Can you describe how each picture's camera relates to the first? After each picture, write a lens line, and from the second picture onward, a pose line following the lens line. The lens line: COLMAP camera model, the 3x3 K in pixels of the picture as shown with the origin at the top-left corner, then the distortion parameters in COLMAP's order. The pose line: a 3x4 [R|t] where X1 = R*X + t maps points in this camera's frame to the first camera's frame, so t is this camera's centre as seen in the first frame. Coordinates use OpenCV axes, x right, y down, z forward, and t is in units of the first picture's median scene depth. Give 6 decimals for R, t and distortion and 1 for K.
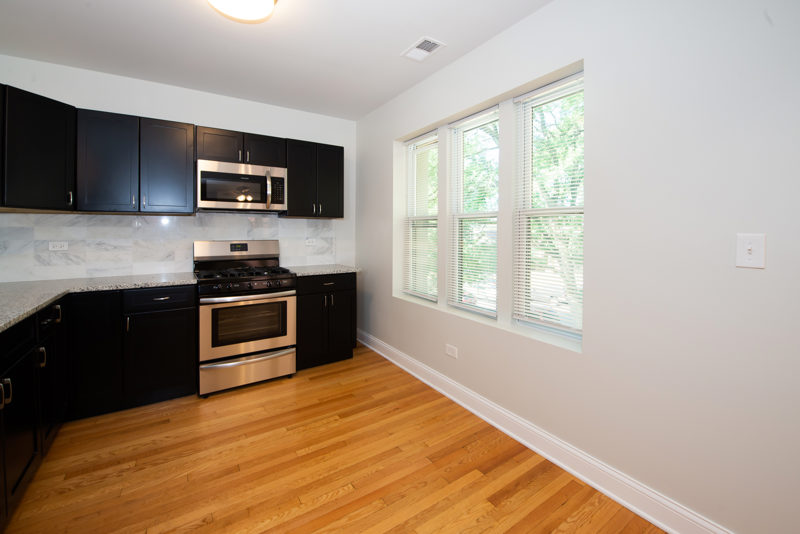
lens RADIAL K [[320.5, 0, 398.9], [0, 320.5, 236.8], [0, 0, 1]] dist [-0.002800, -0.000414]
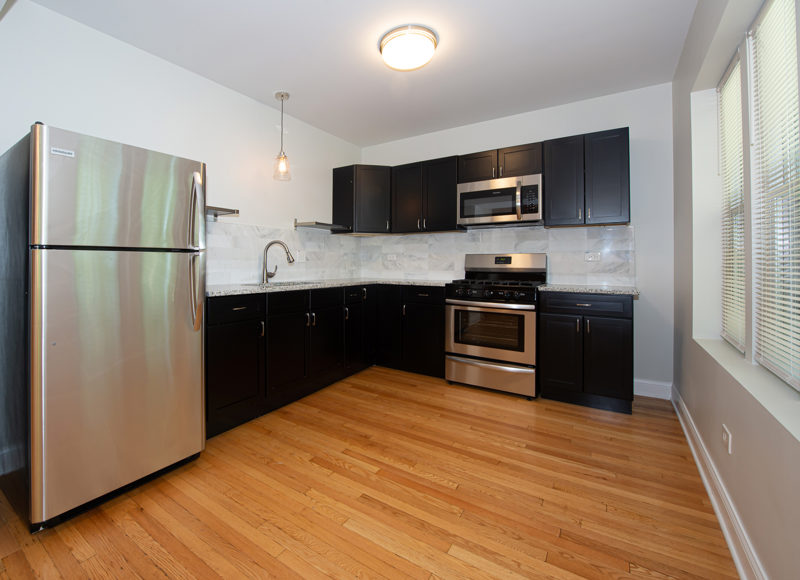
lens RADIAL K [[374.1, 0, 398.8], [0, 374.1, 261.9], [0, 0, 1]] dist [-0.000210, -0.000040]
pose [[0.428263, -0.009187, -0.903608, 0.514918], [-0.009850, 0.999841, -0.014833, 0.067269], [0.903601, 0.015253, 0.428104, 0.209947]]
